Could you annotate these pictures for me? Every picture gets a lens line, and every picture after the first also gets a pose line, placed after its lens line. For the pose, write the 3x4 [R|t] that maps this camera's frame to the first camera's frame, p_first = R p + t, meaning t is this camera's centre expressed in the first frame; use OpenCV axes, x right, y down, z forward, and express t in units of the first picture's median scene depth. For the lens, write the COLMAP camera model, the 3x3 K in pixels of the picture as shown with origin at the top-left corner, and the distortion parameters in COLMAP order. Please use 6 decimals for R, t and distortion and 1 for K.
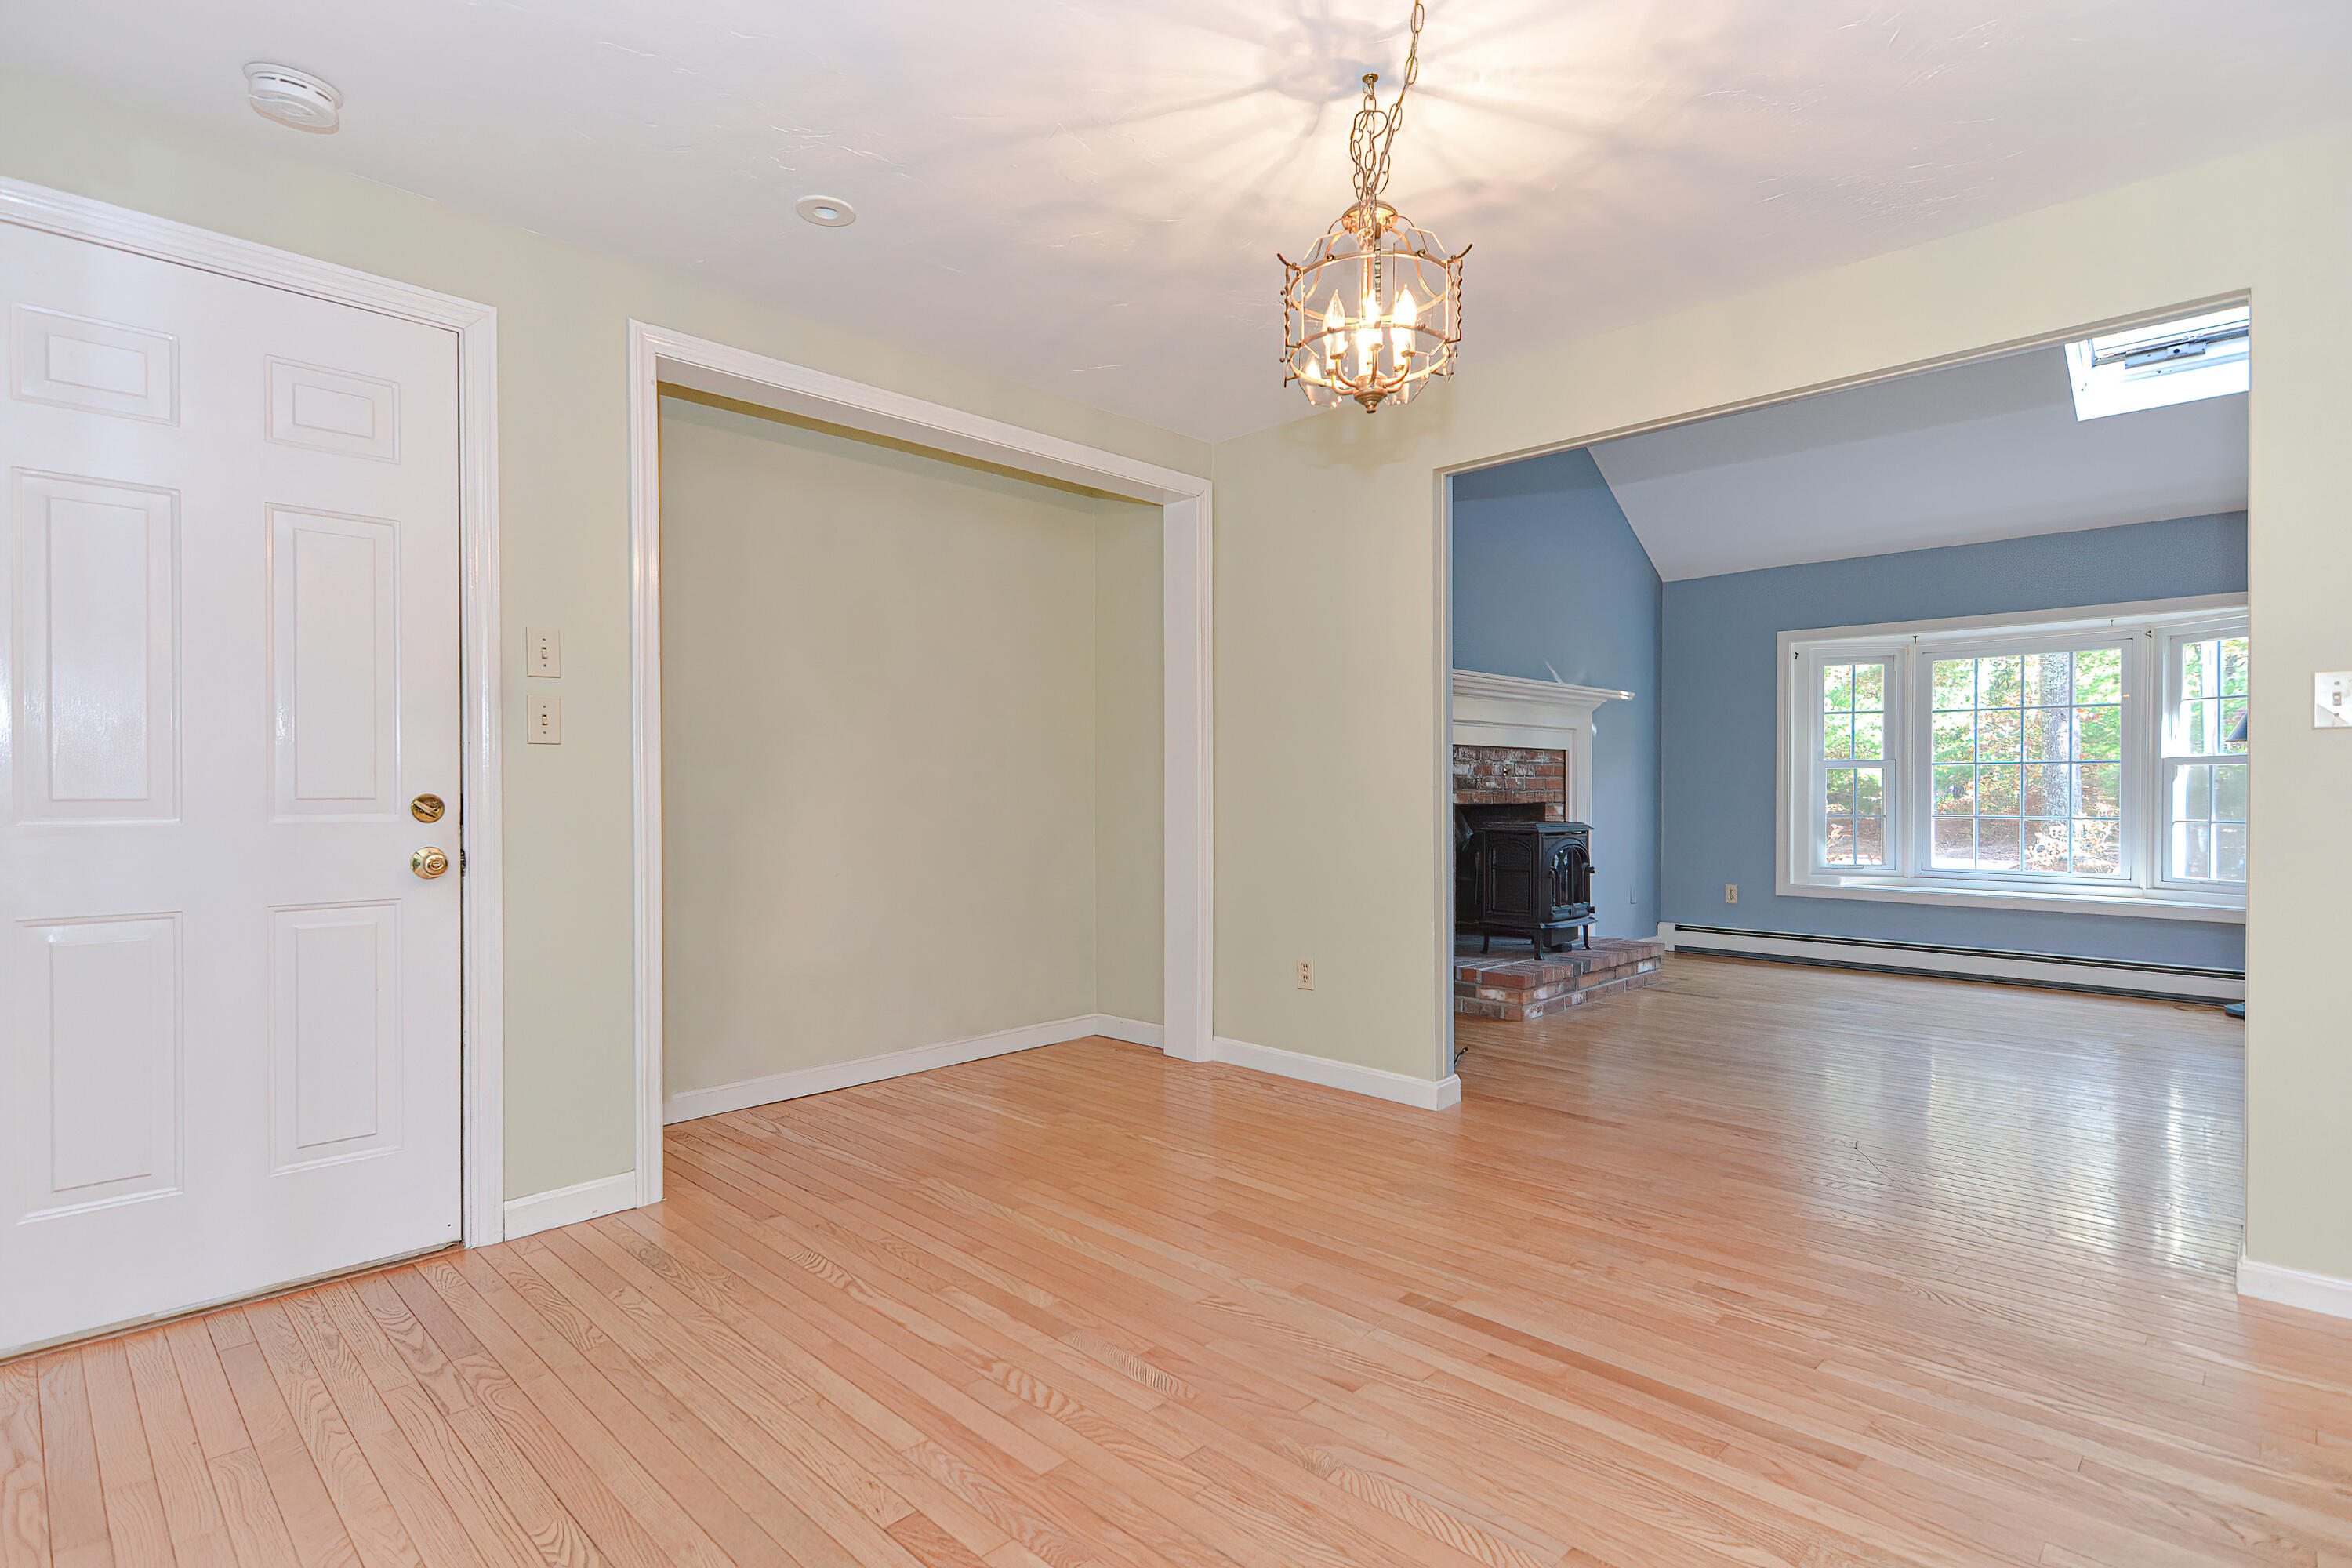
lens RADIAL K [[1132.0, 0, 1191.4], [0, 1132.0, 793.5], [0, 0, 1]] dist [0.031910, -0.022464]
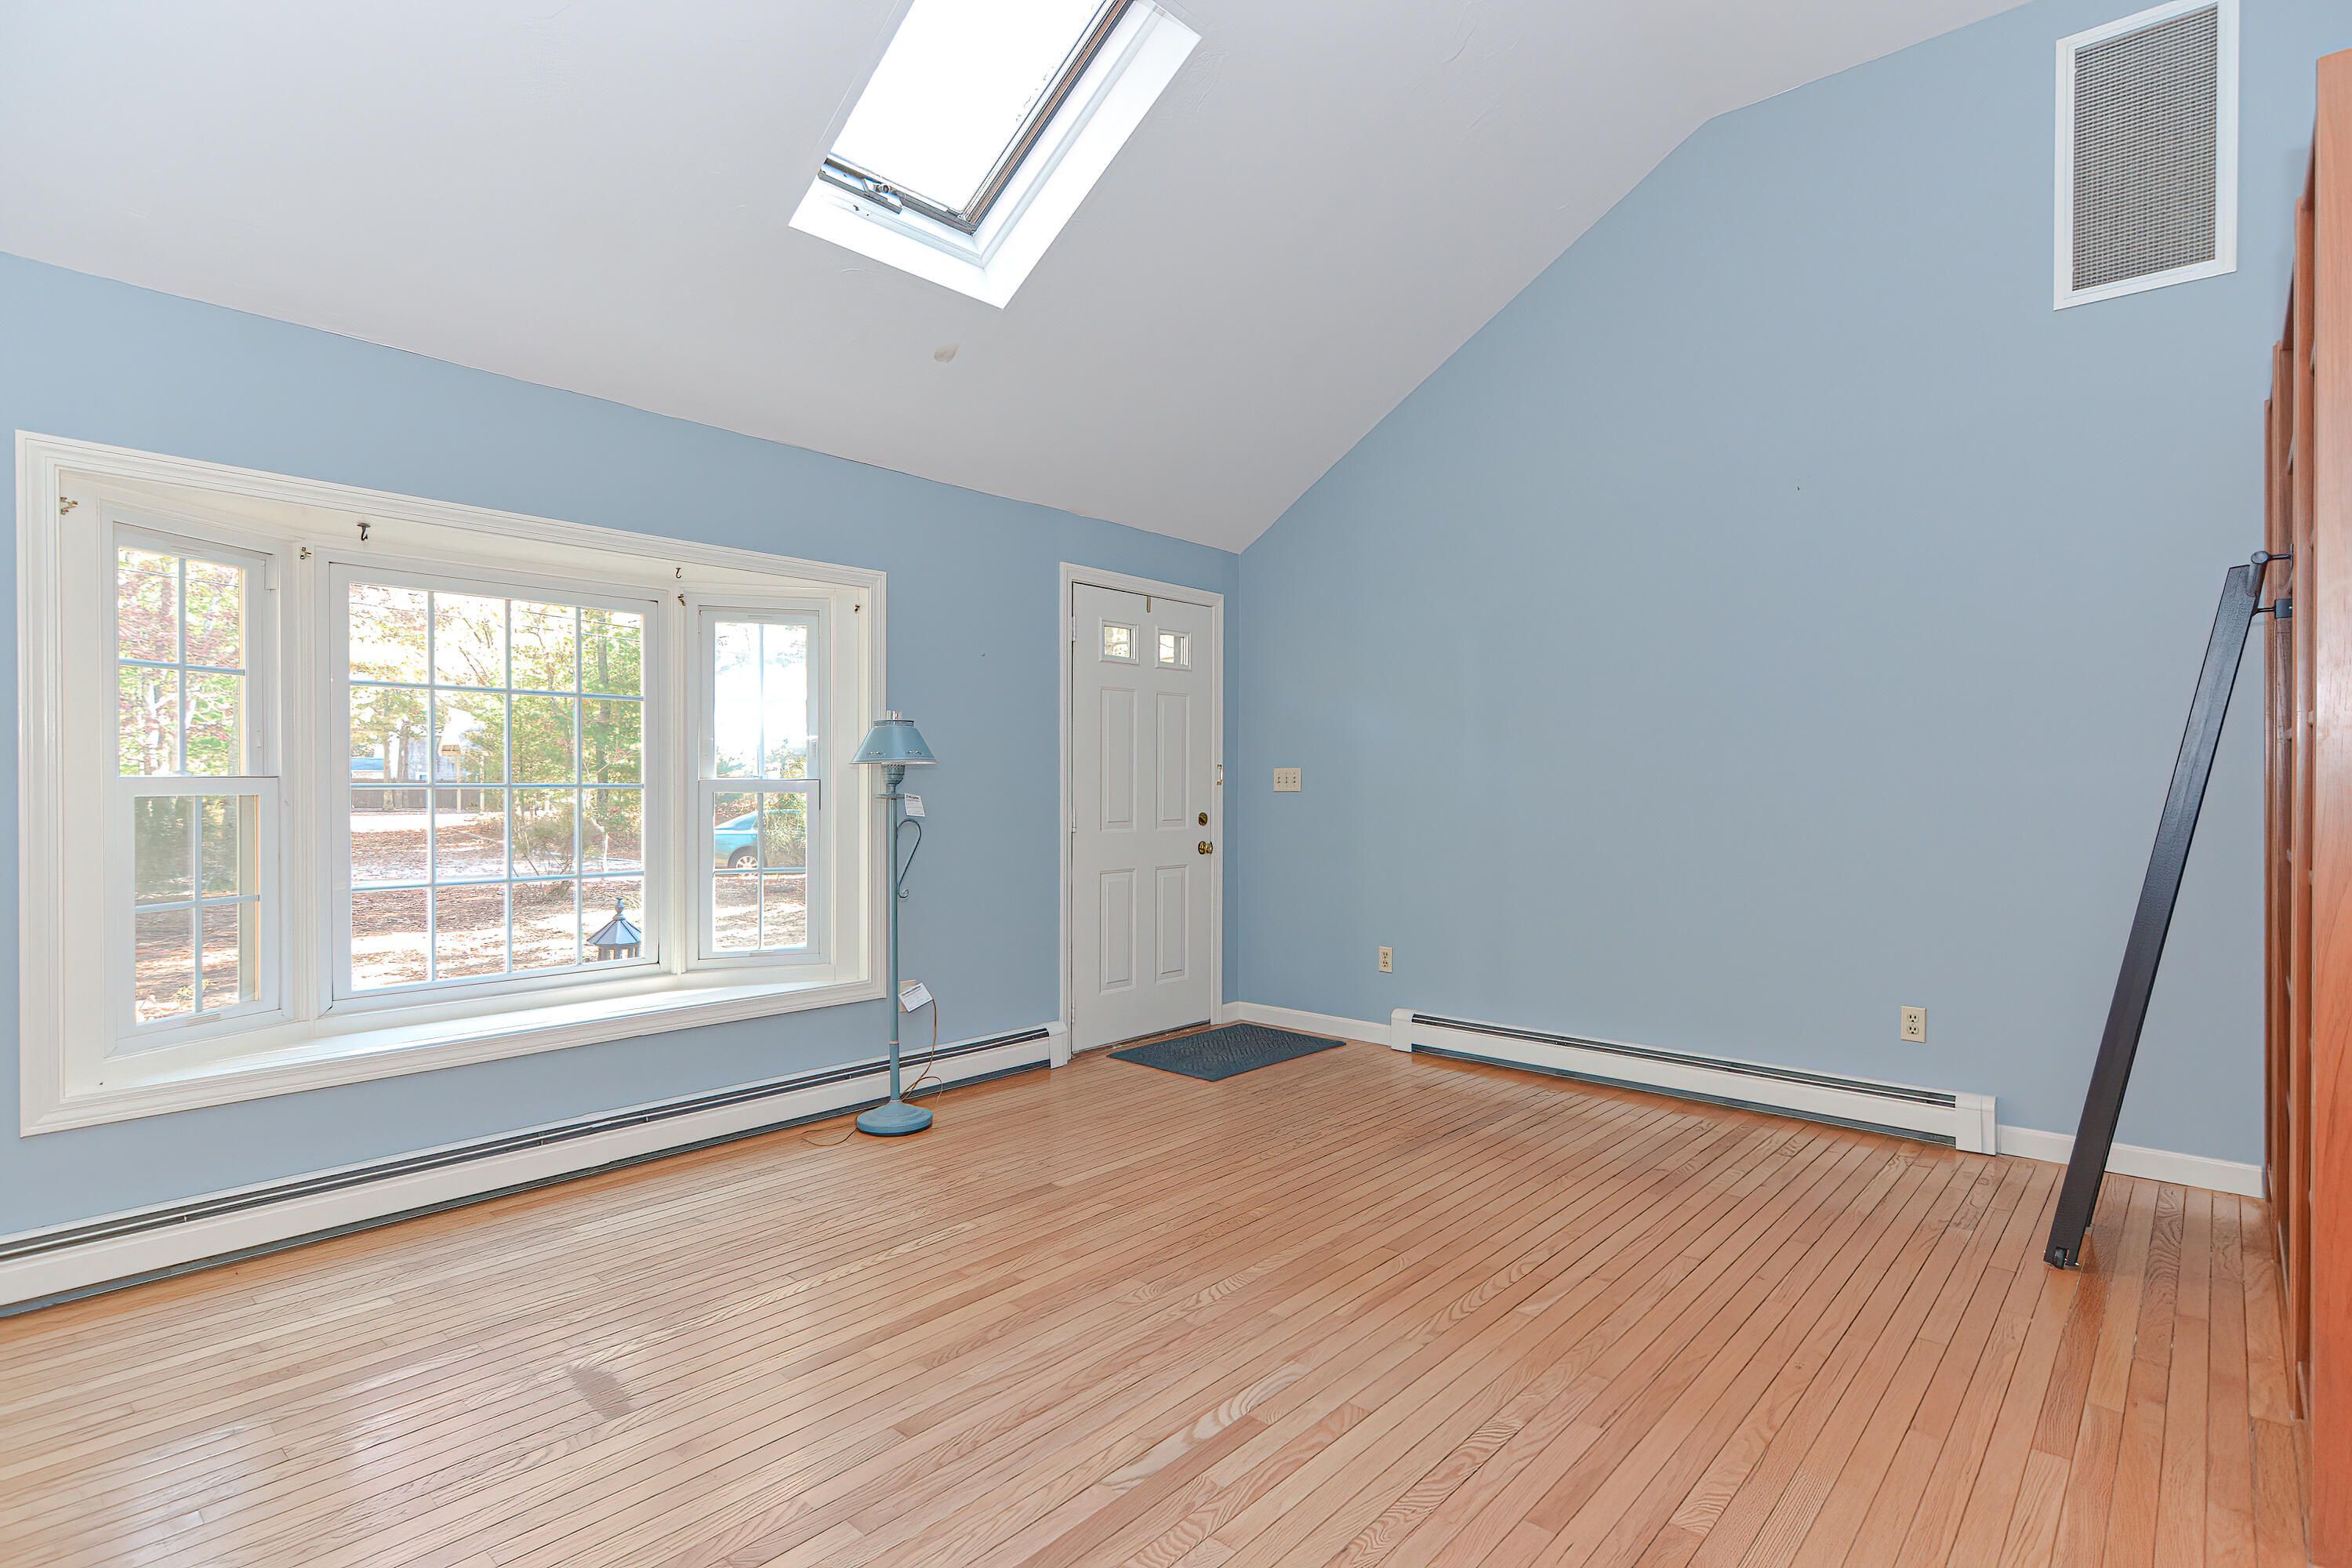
lens RADIAL K [[1132.0, 0, 1191.4], [0, 1132.0, 793.5], [0, 0, 1]] dist [0.031910, -0.022464]
pose [[-0.029280, -0.009832, 0.999523, 0.141708], [0.002431, 0.999948, 0.009907, -0.028287], [-0.999568, 0.002720, -0.029254, 0.680020]]
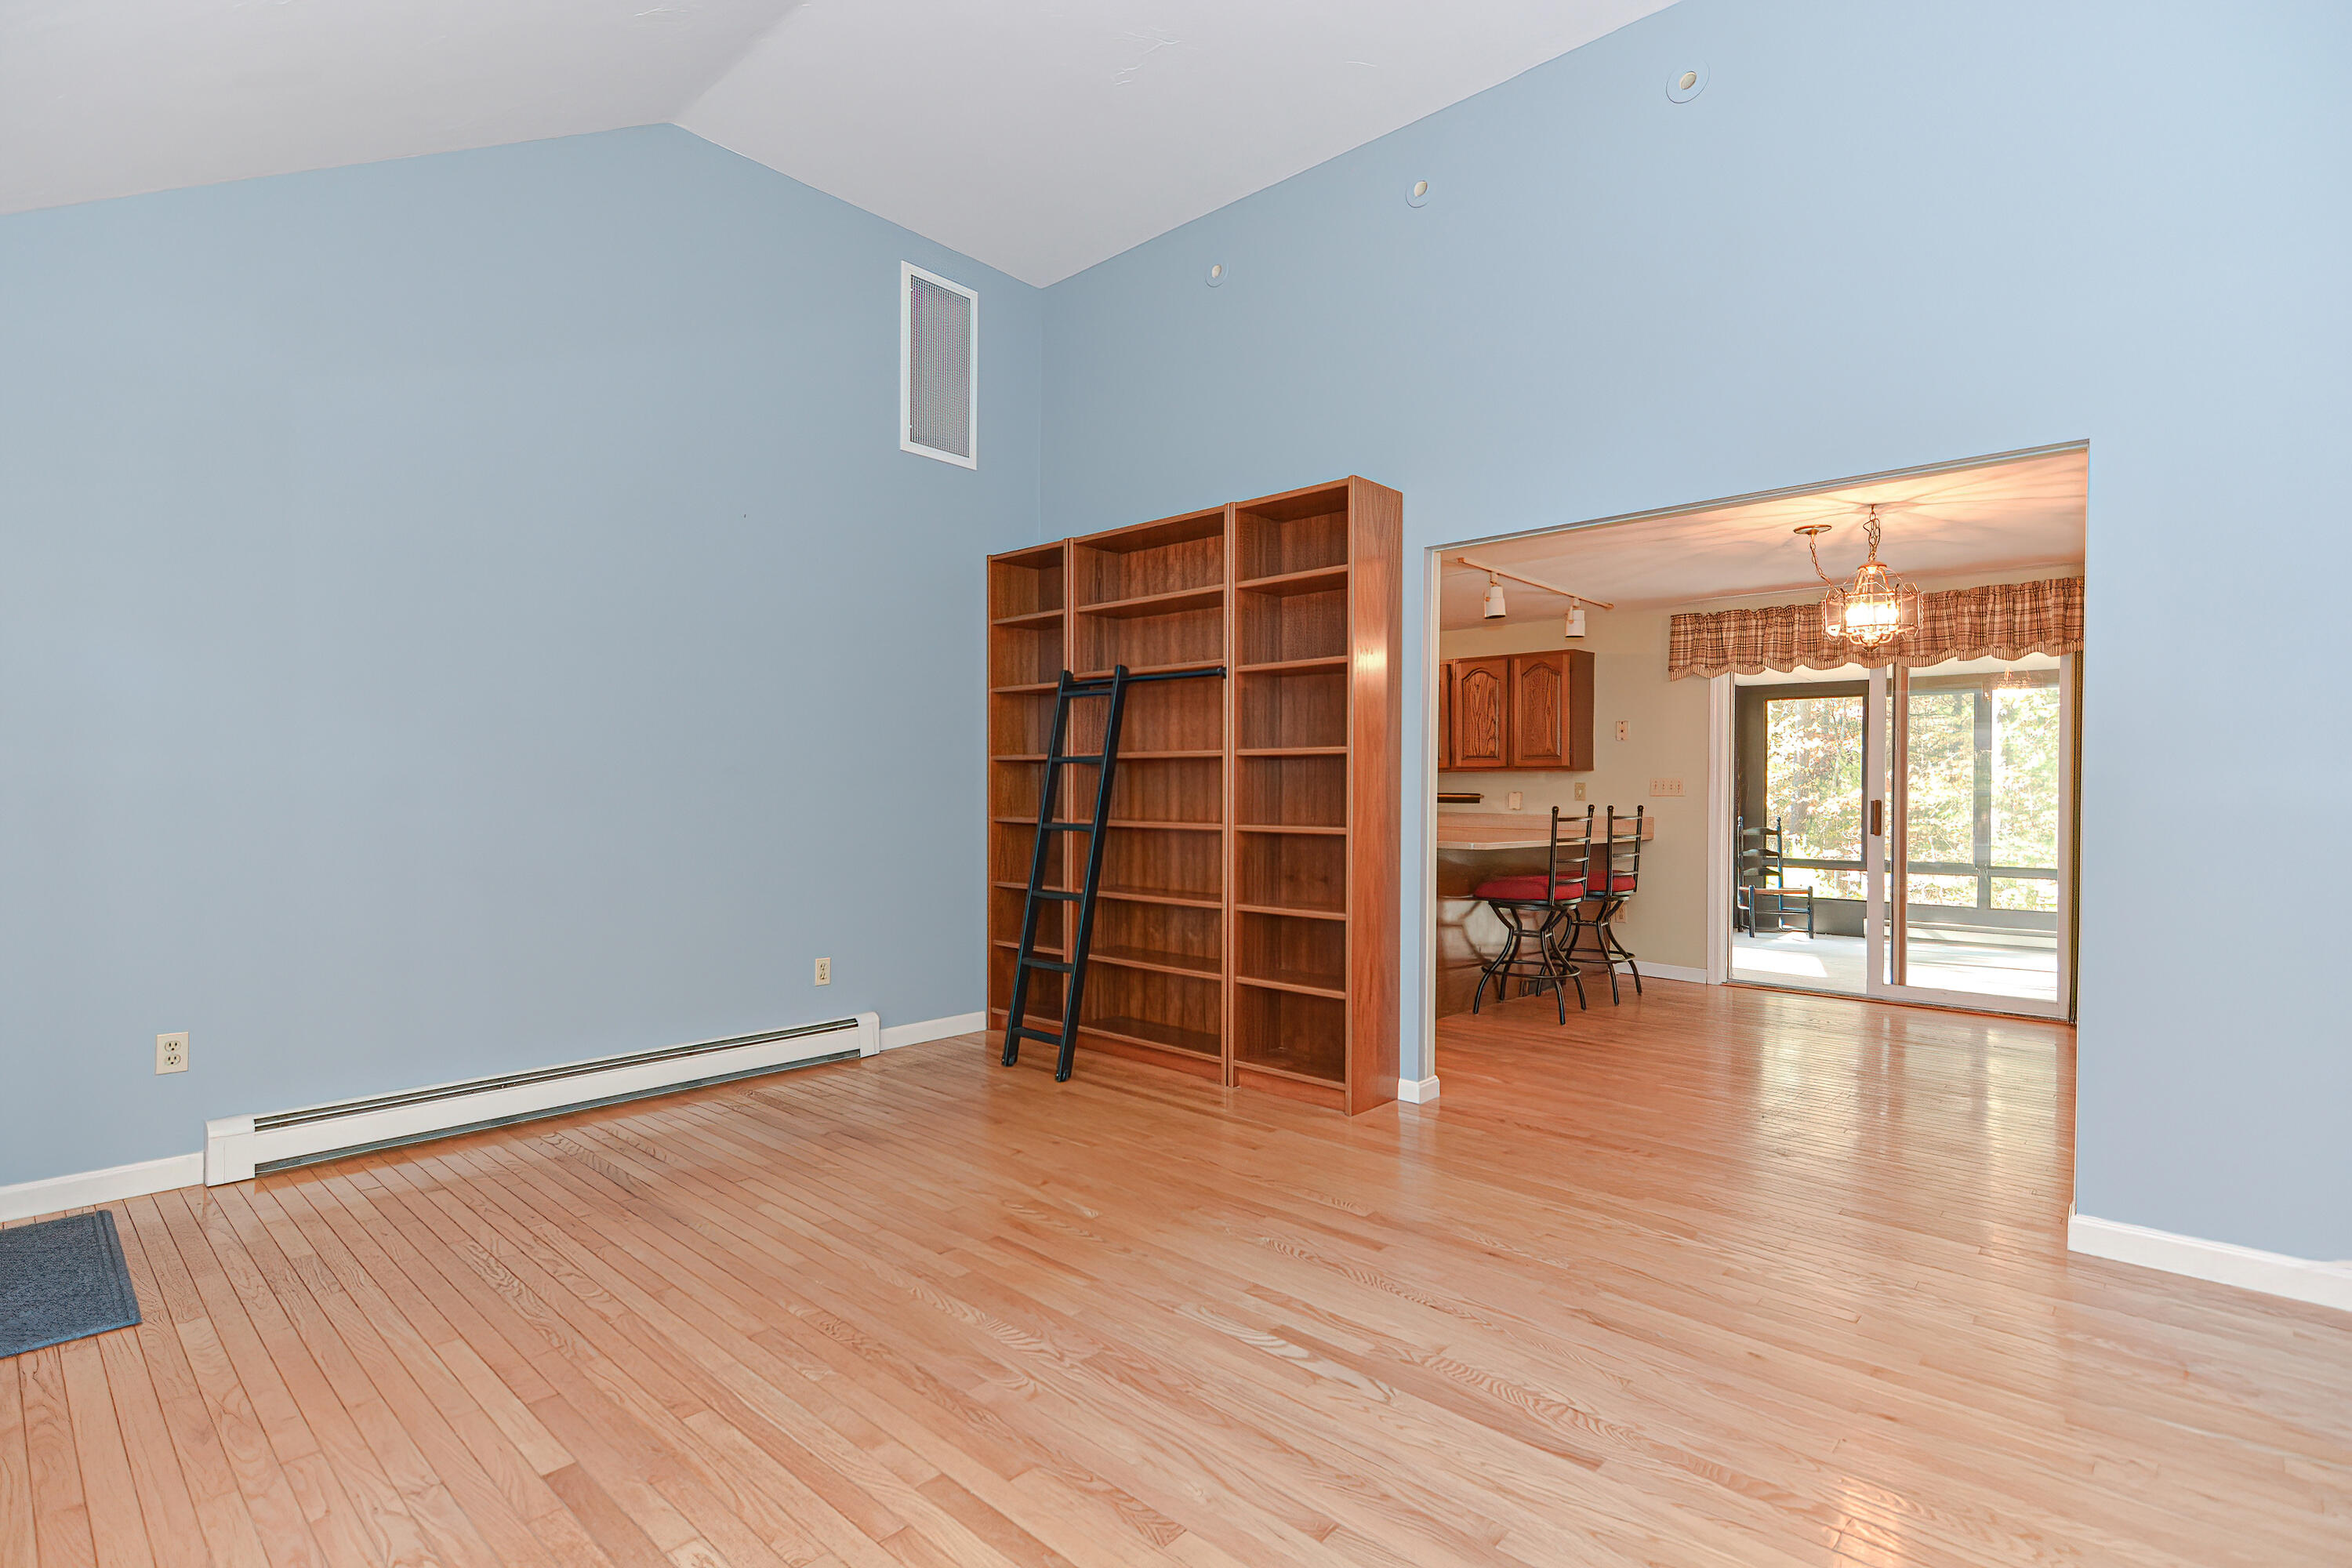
lens RADIAL K [[1132.0, 0, 1191.4], [0, 1132.0, 793.5], [0, 0, 1]] dist [0.031910, -0.022464]
pose [[-0.999760, -0.010860, -0.019042, 0.503198], [-0.010998, 0.999914, 0.007147, -0.026349], [0.018963, 0.007355, -0.999793, 1.041898]]
